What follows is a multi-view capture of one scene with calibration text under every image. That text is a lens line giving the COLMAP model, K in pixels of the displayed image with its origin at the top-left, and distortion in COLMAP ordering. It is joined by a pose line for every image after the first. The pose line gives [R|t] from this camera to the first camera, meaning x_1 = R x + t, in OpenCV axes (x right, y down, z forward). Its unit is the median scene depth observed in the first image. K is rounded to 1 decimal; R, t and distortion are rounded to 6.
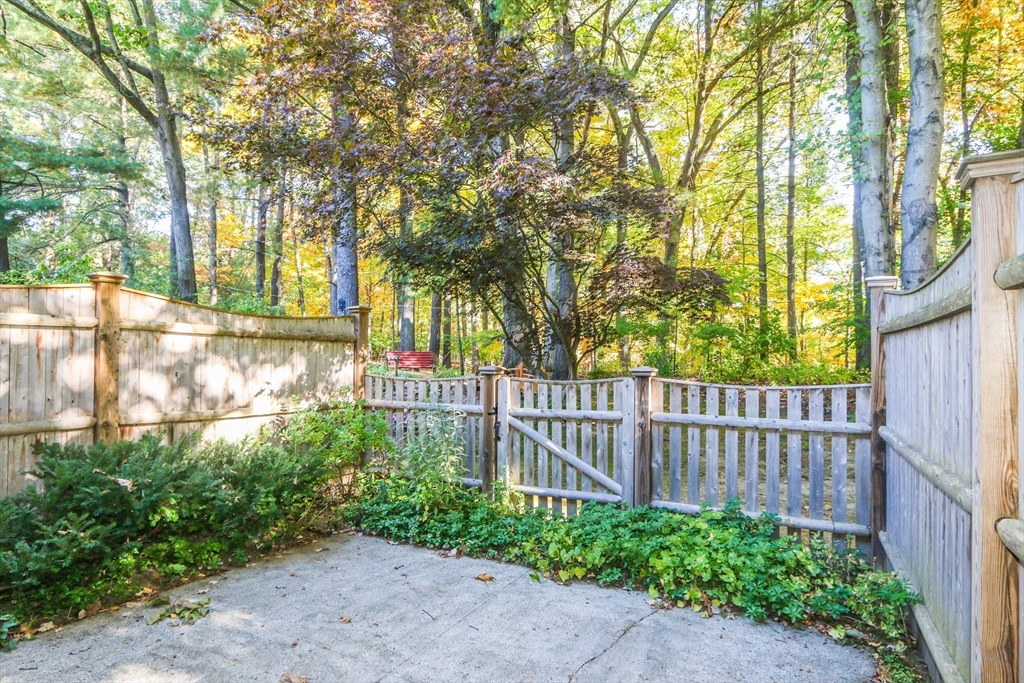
lens RADIAL K [[567.8, 0, 512.0], [0, 567.8, 341.5], [0, 0, 1]] dist [-0.000749, -0.000753]
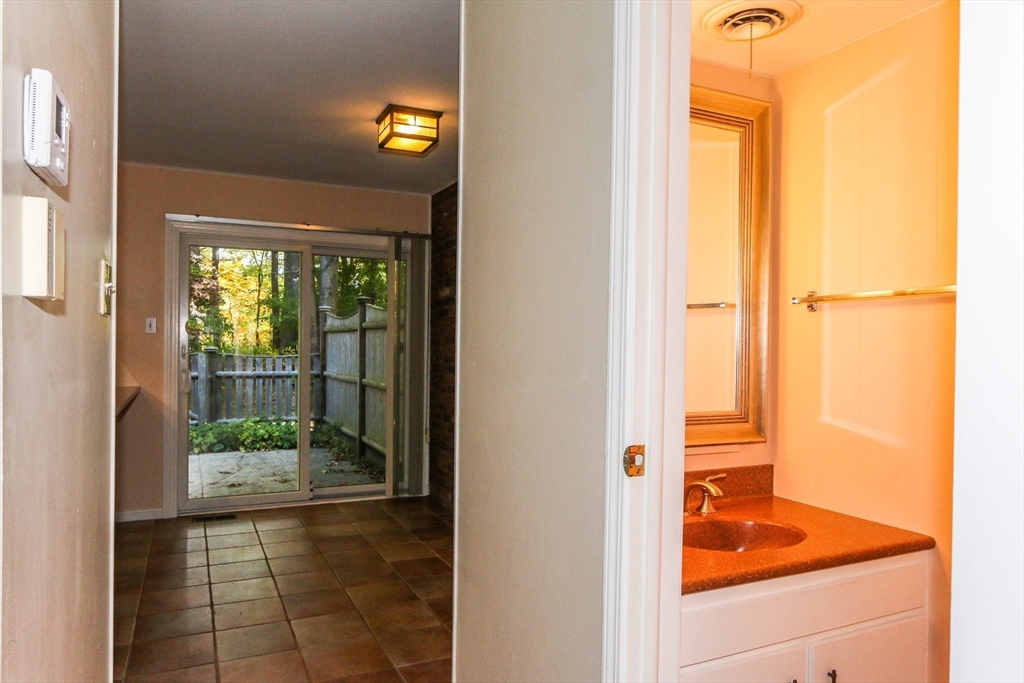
lens RADIAL K [[674.2, 0, 510.3], [0, 674.2, 348.3], [0, 0, 1]] dist [-0.024424, 0.000394]
pose [[0.604630, -0.015386, 0.796358, -1.136182], [-0.025724, 0.998915, 0.038830, -0.075286], [-0.796091, -0.043964, 0.603578, -1.325160]]
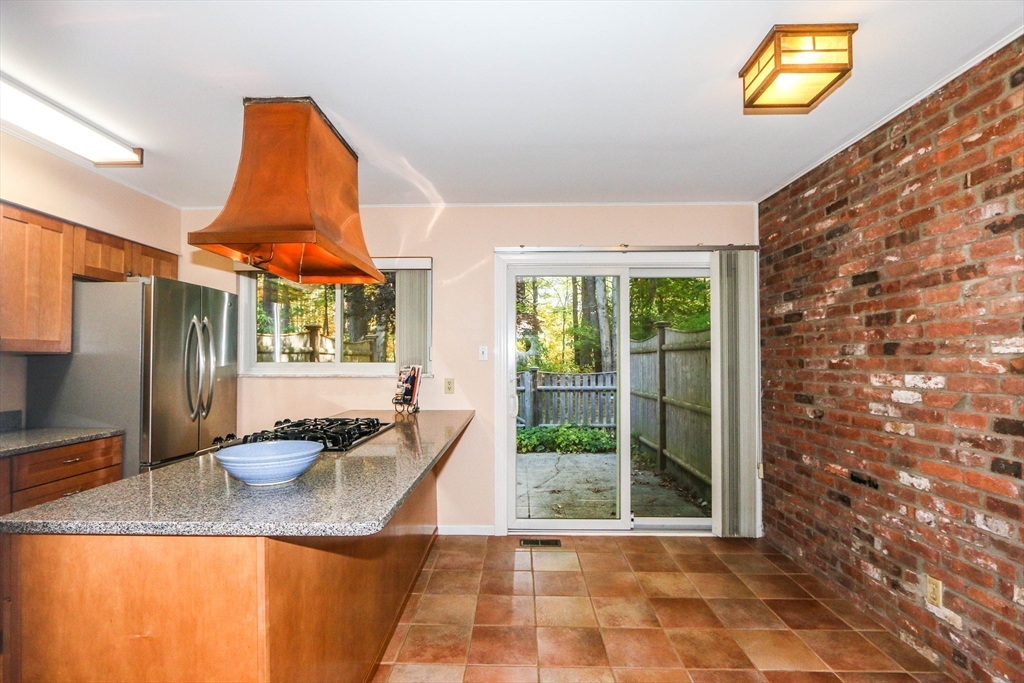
lens RADIAL K [[475.7, 0, 505.5], [0, 475.7, 347.9], [0, 0, 1]] dist [-0.014723, -0.000305]
pose [[0.902518, -0.008804, 0.430561, -0.897468], [0.003193, 0.999900, 0.013752, -0.075308], [-0.430640, -0.011037, 0.902457, -0.878600]]
